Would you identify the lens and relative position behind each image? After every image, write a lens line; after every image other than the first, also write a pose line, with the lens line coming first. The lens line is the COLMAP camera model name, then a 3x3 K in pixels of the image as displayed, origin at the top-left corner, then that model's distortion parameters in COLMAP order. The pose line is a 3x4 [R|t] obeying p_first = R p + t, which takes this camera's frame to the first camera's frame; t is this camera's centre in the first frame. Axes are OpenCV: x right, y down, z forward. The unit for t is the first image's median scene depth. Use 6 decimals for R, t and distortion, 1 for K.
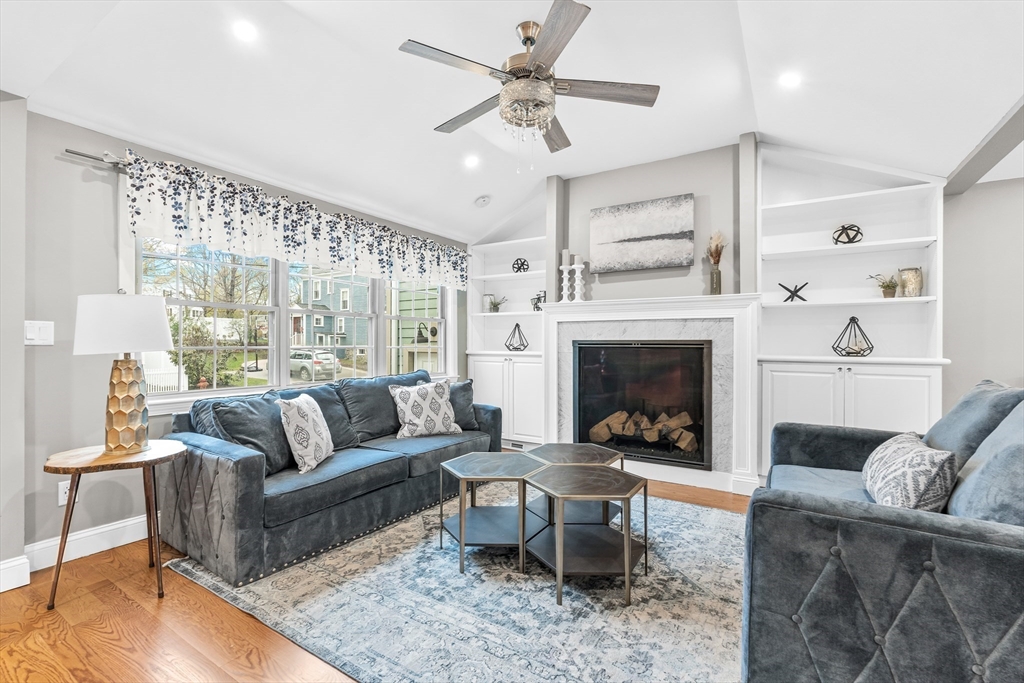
lens RADIAL K [[454.5, 0, 514.5], [0, 454.5, 338.9], [0, 0, 1]] dist [-0.003206, 0.000179]
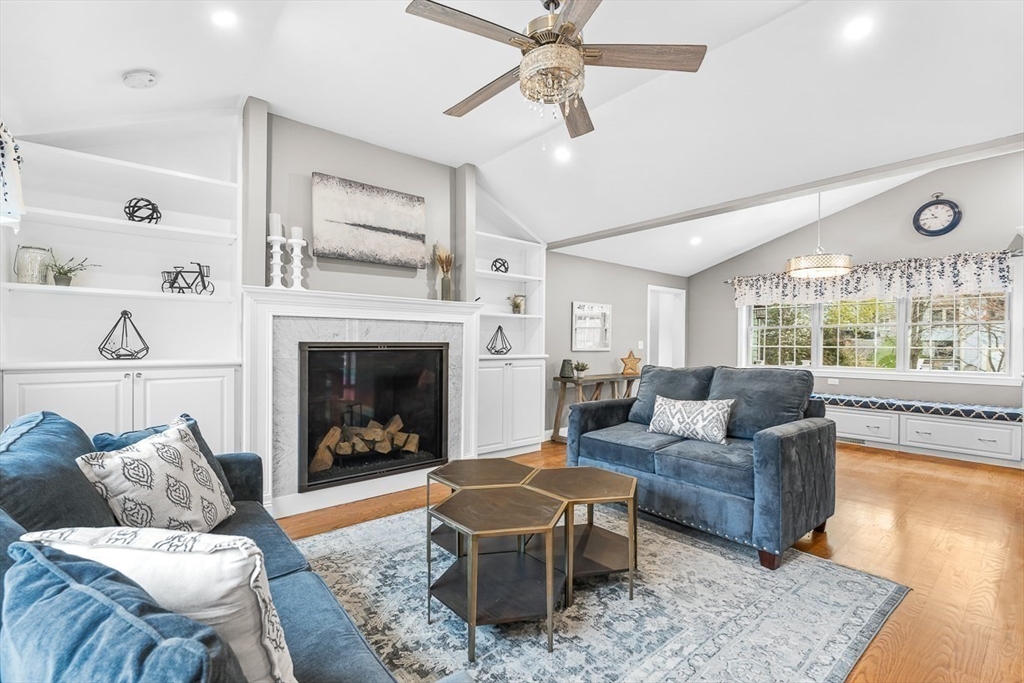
lens RADIAL K [[454.5, 0, 514.5], [0, 454.5, 338.9], [0, 0, 1]] dist [-0.003206, 0.000179]
pose [[0.305916, 0.005601, 0.952042, -0.511477], [-0.012621, 0.999919, -0.001827, -0.005697], [-0.951975, -0.011456, 0.305962, 0.490117]]
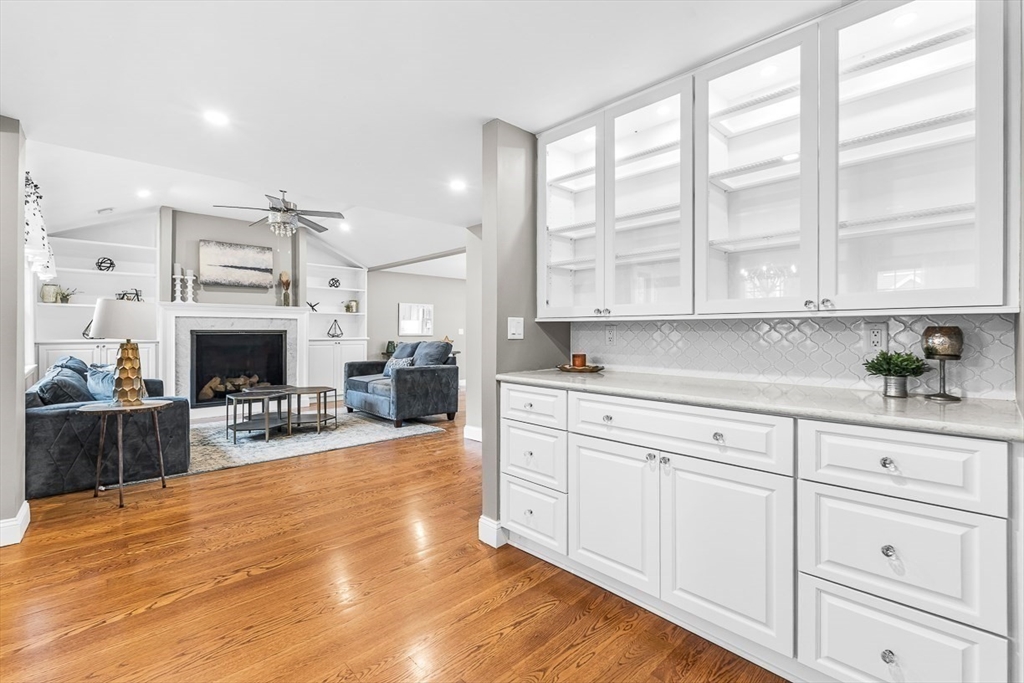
lens RADIAL K [[452.5, 0, 511.3], [0, 452.5, 327.6], [0, 0, 1]] dist [-0.002575, -0.000352]
pose [[0.246298, 0.006222, 0.969174, -1.092615], [-0.006184, 0.999969, -0.004848, -0.004305], [-0.969174, -0.004800, 0.246329, -0.348841]]
